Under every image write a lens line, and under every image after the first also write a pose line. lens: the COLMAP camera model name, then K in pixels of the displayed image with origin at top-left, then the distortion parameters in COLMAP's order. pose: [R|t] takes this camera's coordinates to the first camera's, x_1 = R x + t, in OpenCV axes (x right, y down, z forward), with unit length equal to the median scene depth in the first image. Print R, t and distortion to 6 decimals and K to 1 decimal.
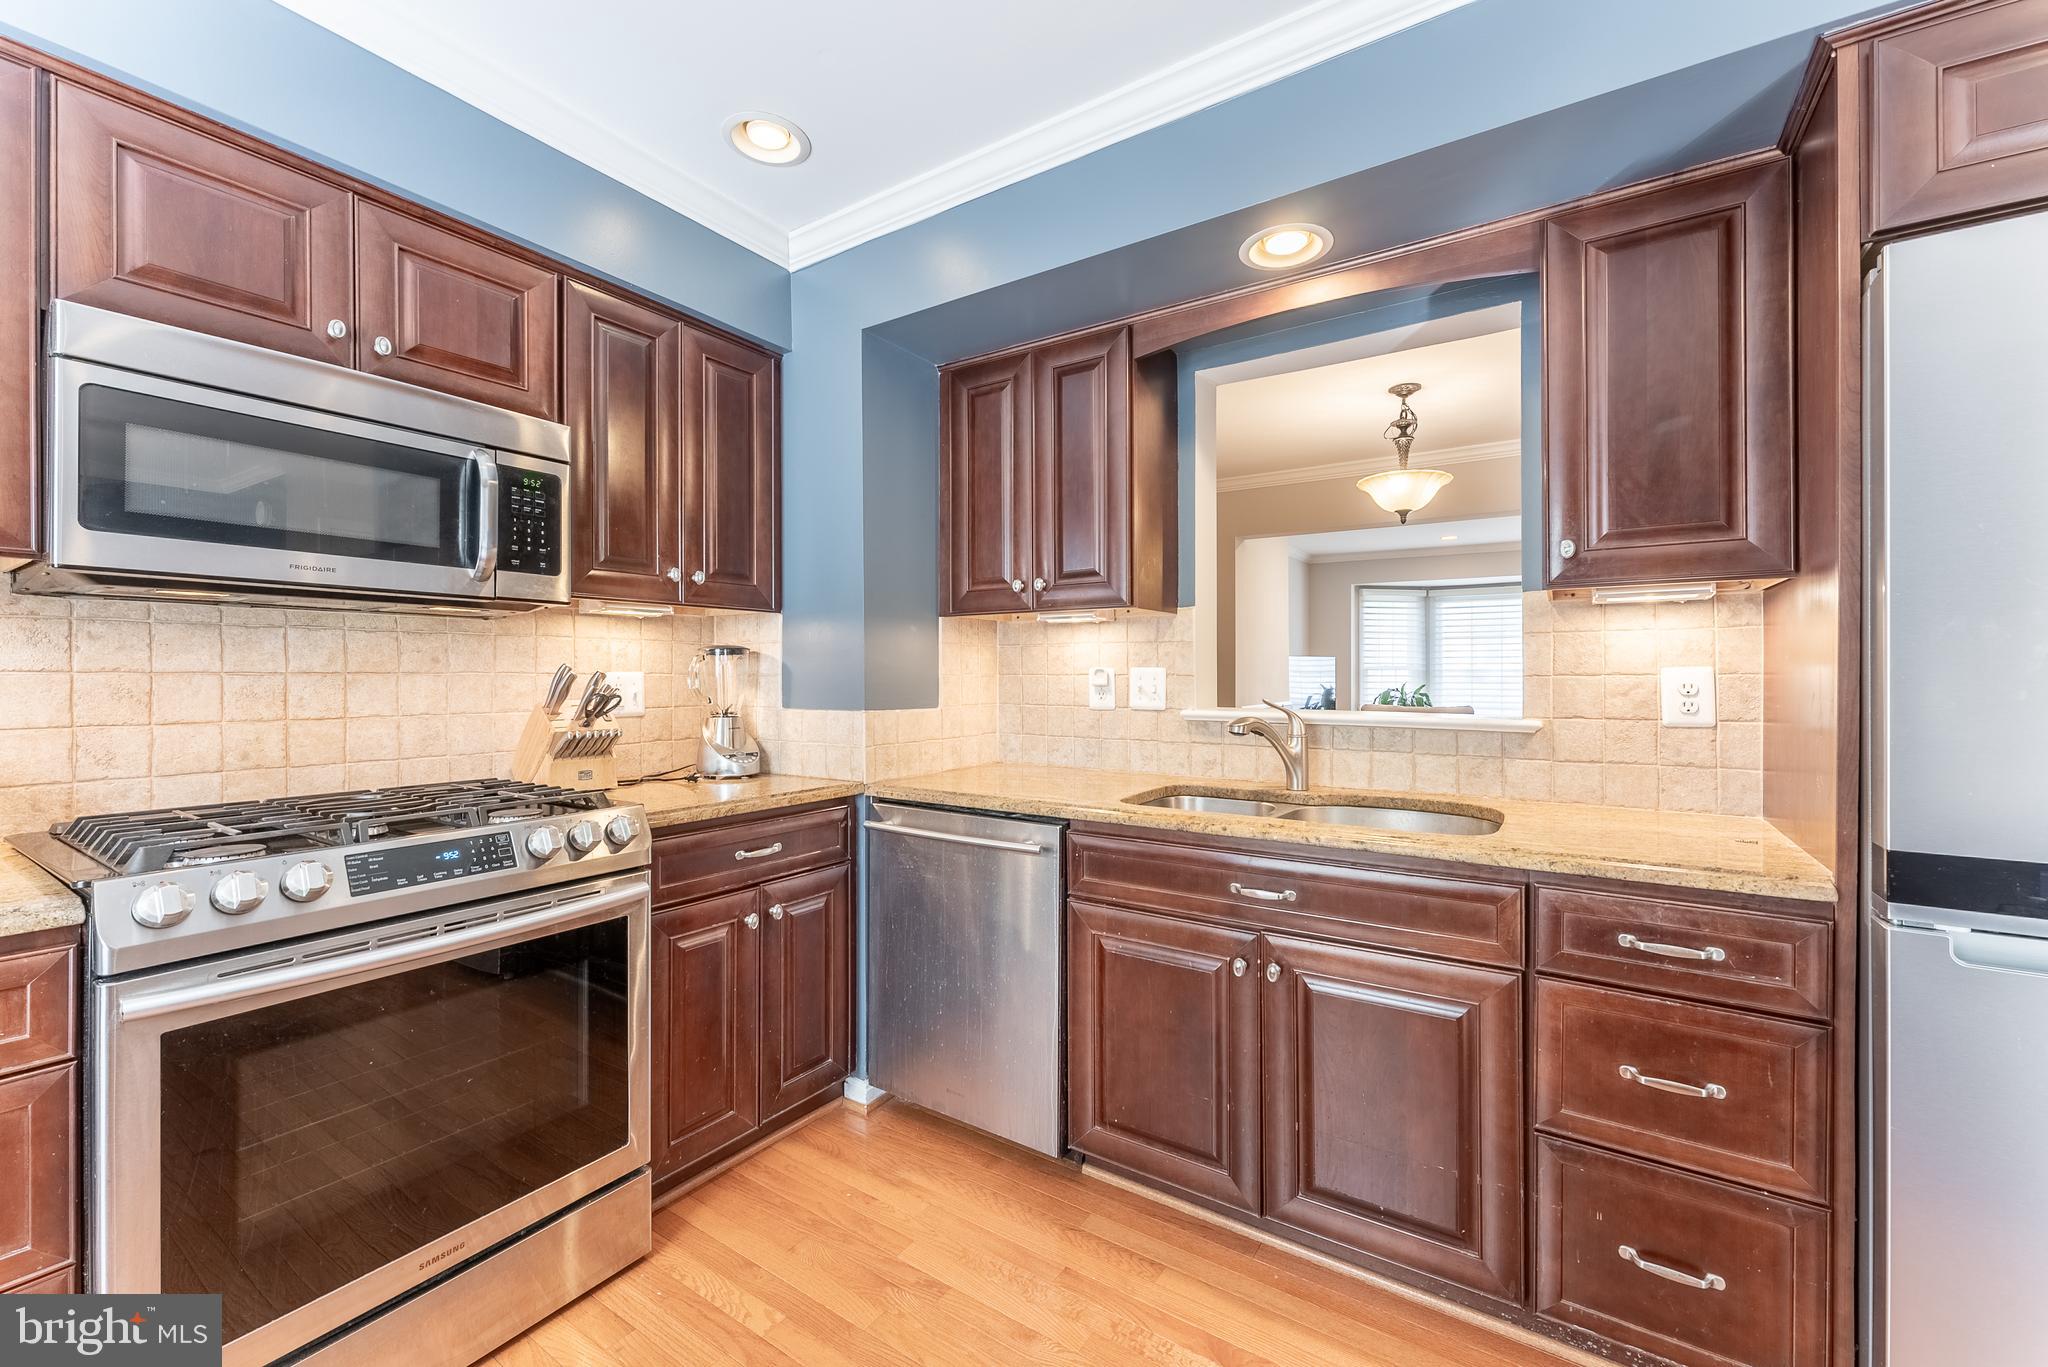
lens RADIAL K [[820.2, 0, 1031.1], [0, 820.2, 674.2], [0, 0, 1]] dist [-0.002498, -0.000073]
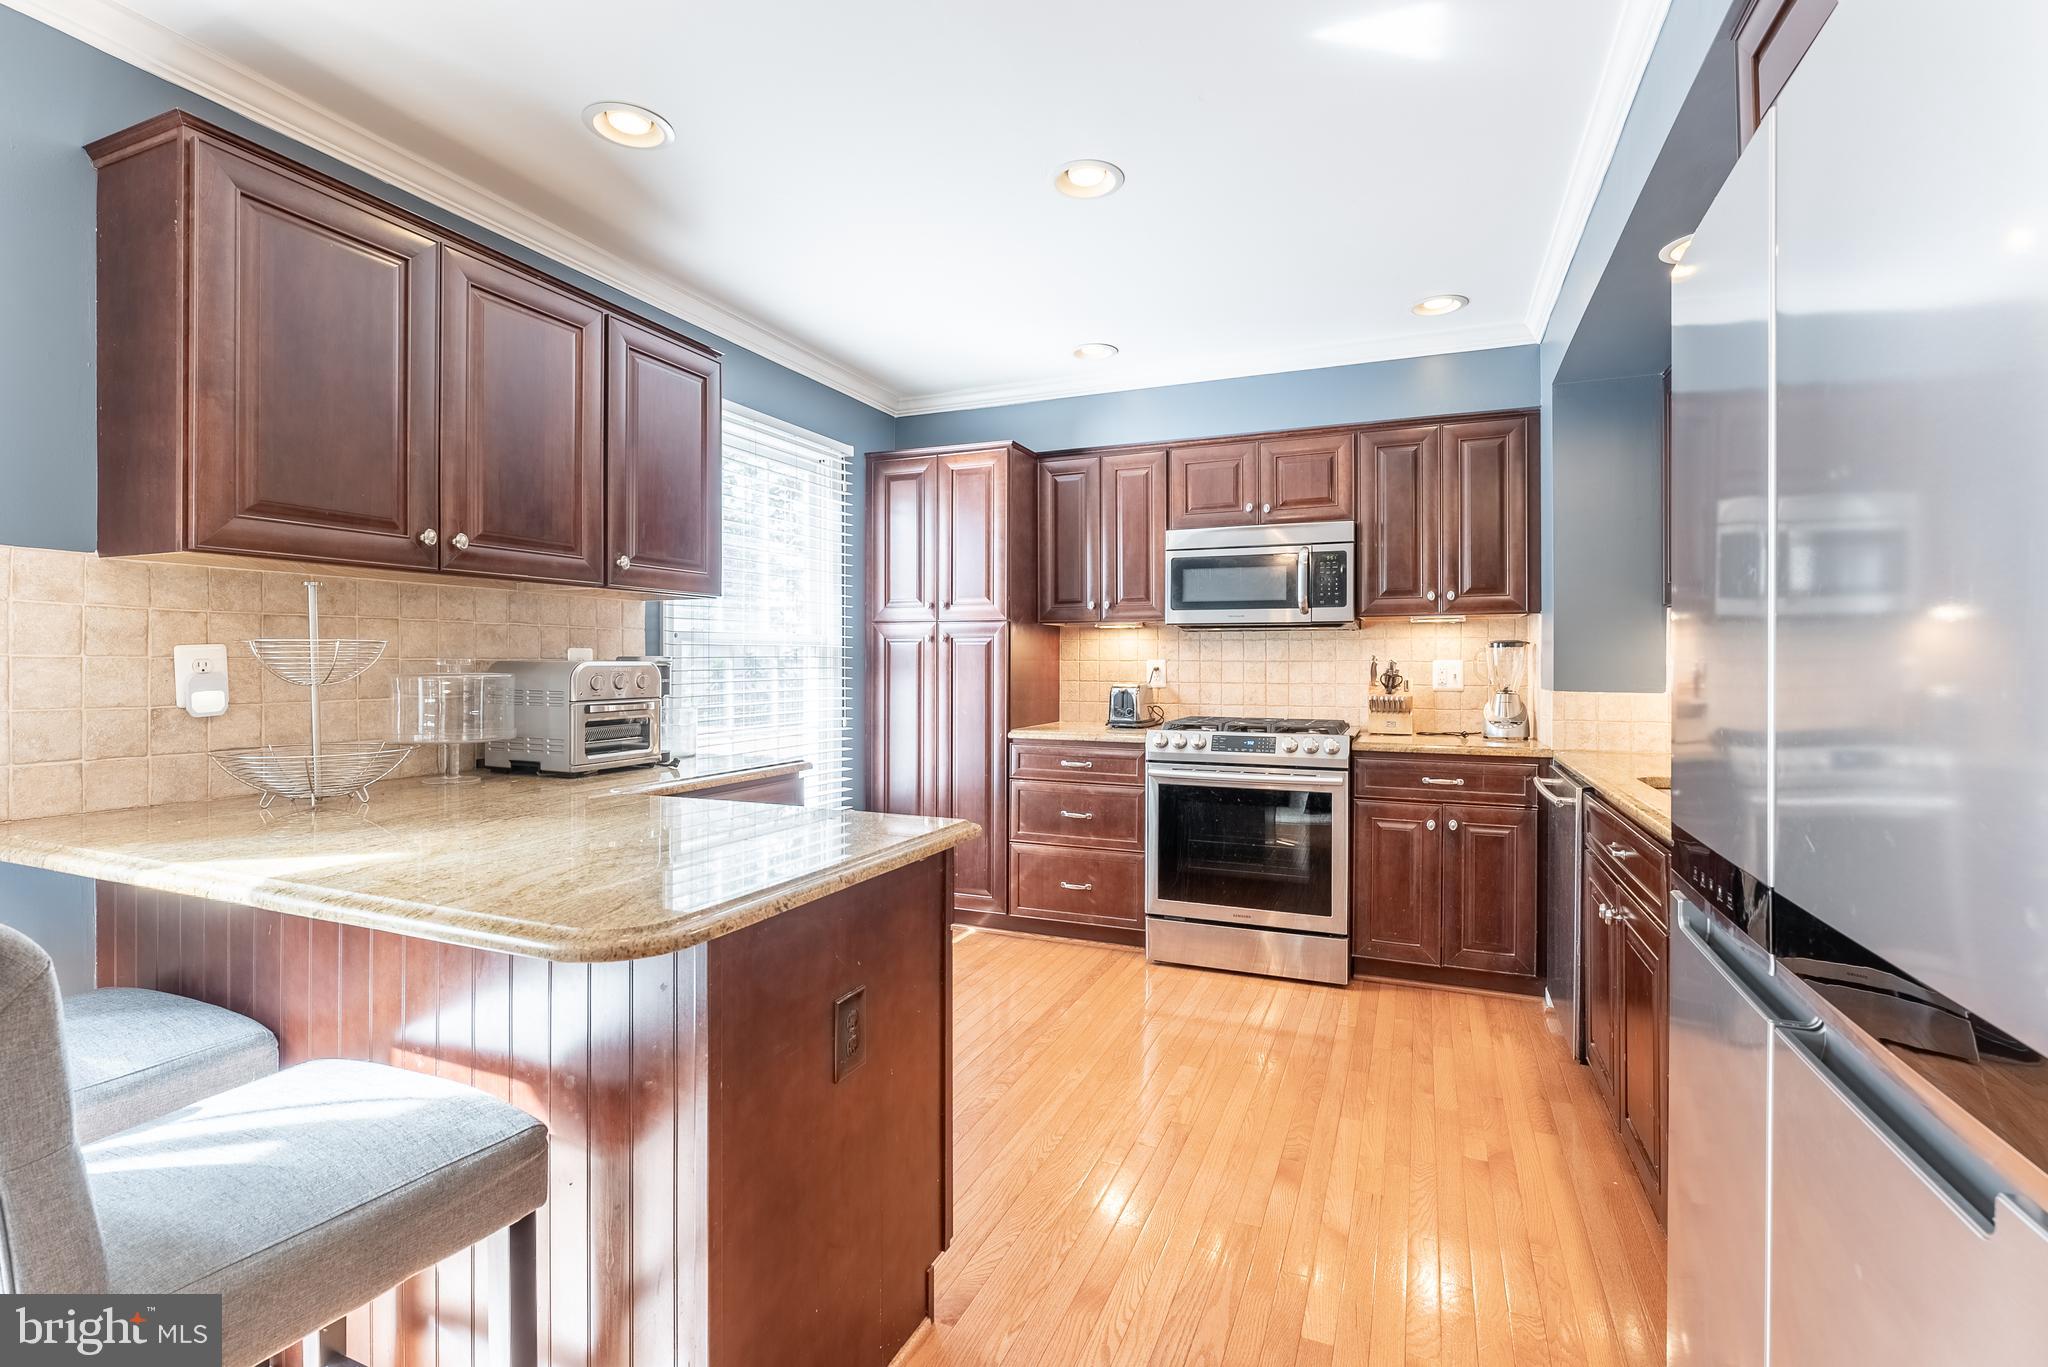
lens RADIAL K [[933.8, 0, 1023.7], [0, 933.8, 661.8], [0, 0, 1]] dist [-0.003687, -0.000237]
pose [[0.179617, -0.000892, -0.983736, 1.239738], [0.000206, 1.000000, -0.000870, 0.001439], [0.983737, -0.000047, 0.179617, -0.050571]]
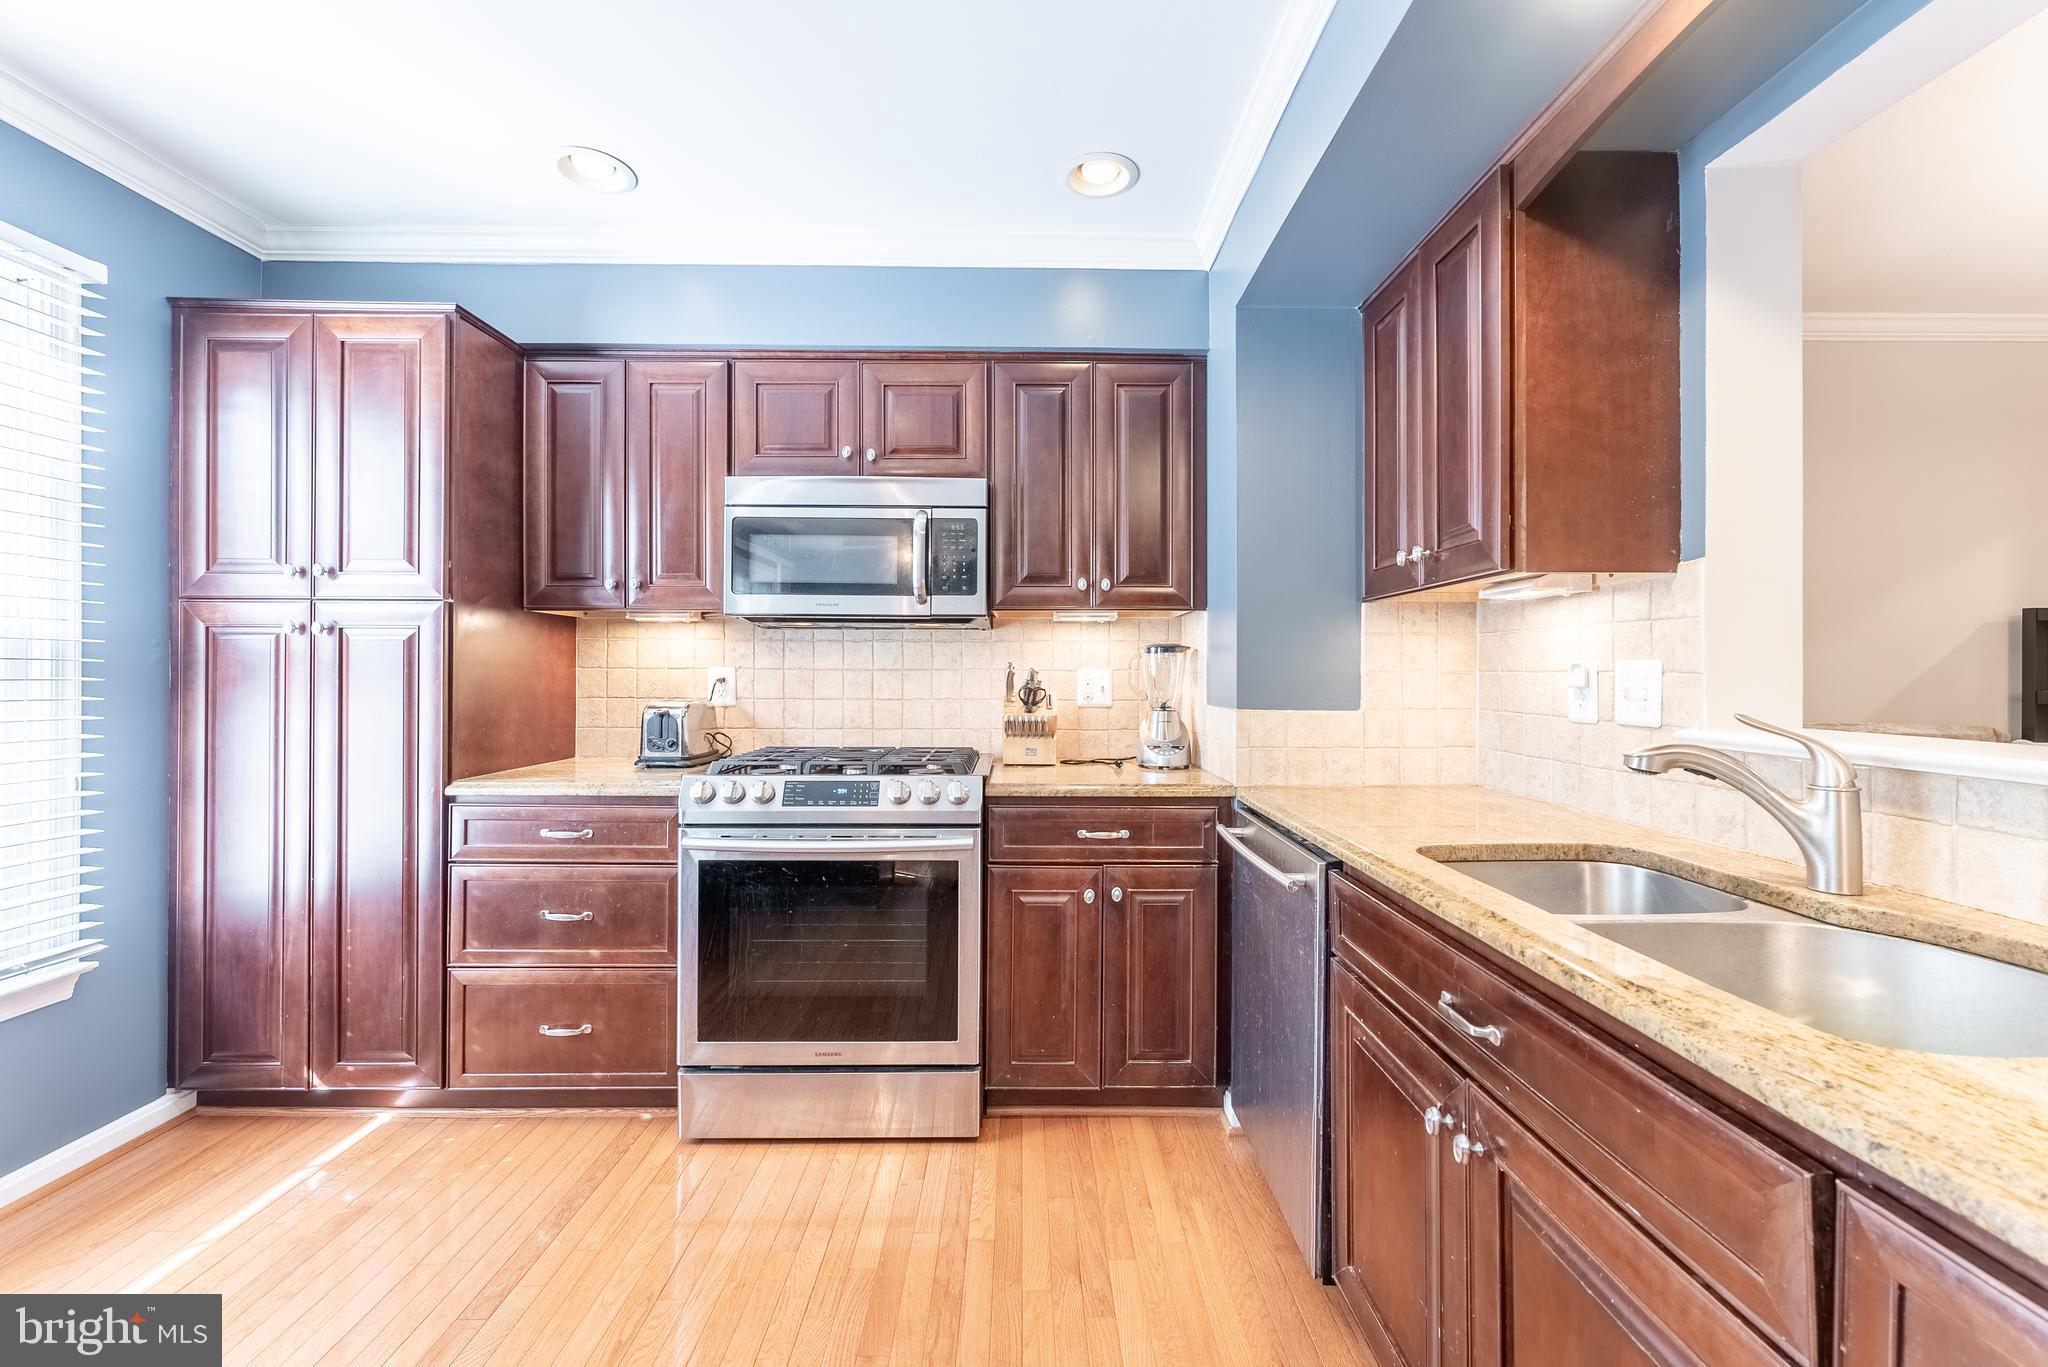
lens RADIAL K [[820.2, 0, 1031.1], [0, 820.2, 674.2], [0, 0, 1]] dist [-0.002498, -0.000073]
pose [[0.561124, 0.002135, -0.827729, 0.530045], [-0.001601, 0.999998, 0.001494, 0.003693], [0.827730, 0.000487, 0.561126, 0.326622]]
